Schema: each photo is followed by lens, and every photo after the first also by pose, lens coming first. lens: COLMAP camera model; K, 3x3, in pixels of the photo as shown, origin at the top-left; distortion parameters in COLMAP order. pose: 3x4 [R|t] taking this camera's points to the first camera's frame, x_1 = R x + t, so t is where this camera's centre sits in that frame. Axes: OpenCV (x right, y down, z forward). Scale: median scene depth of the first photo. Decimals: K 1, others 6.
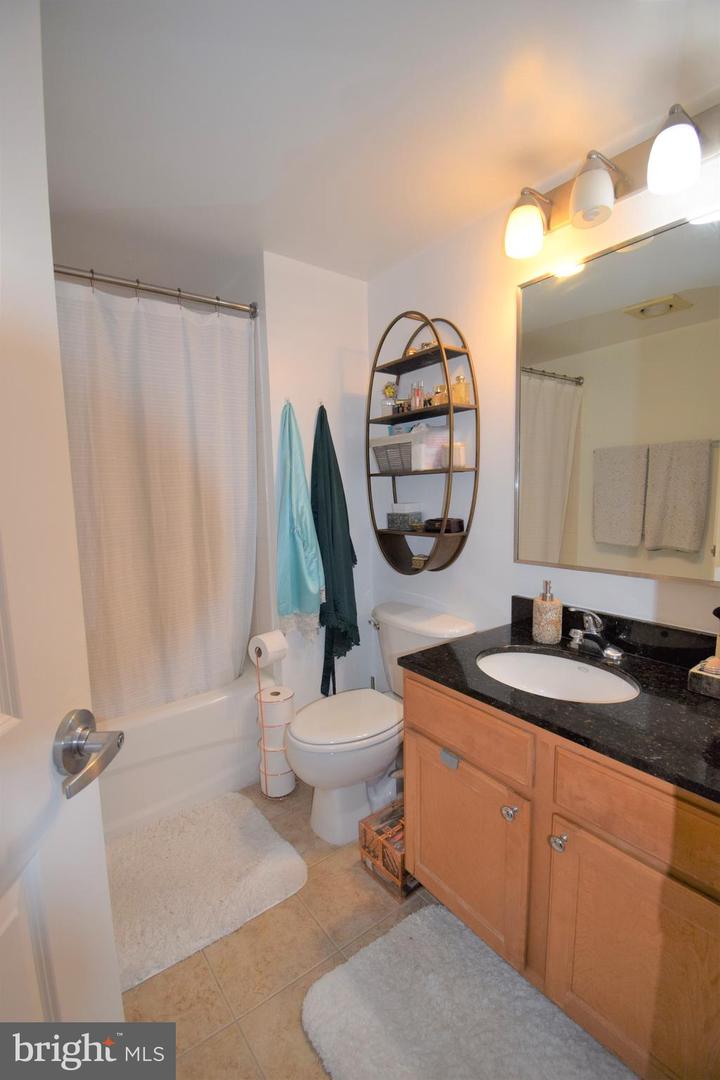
lens RADIAL K [[468.5, 0, 358.6], [0, 468.5, 540.2], [0, 0, 1]] dist [0.000584, -0.013468]
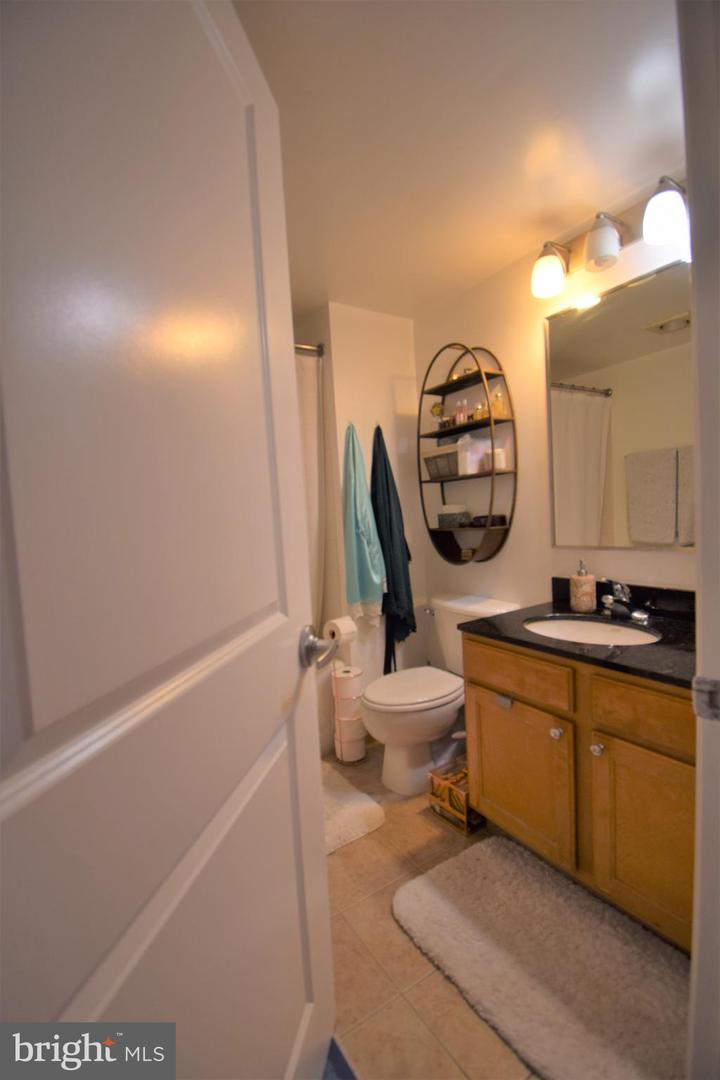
lens RADIAL K [[468.5, 0, 354.8], [0, 468.5, 540.4], [0, 0, 1]] dist [0.000584, -0.013468]
pose [[0.996315, -0.030868, -0.080017, -0.060096], [0.027012, 0.998441, -0.048838, 0.066592], [0.081400, 0.046497, 0.995596, -0.189436]]
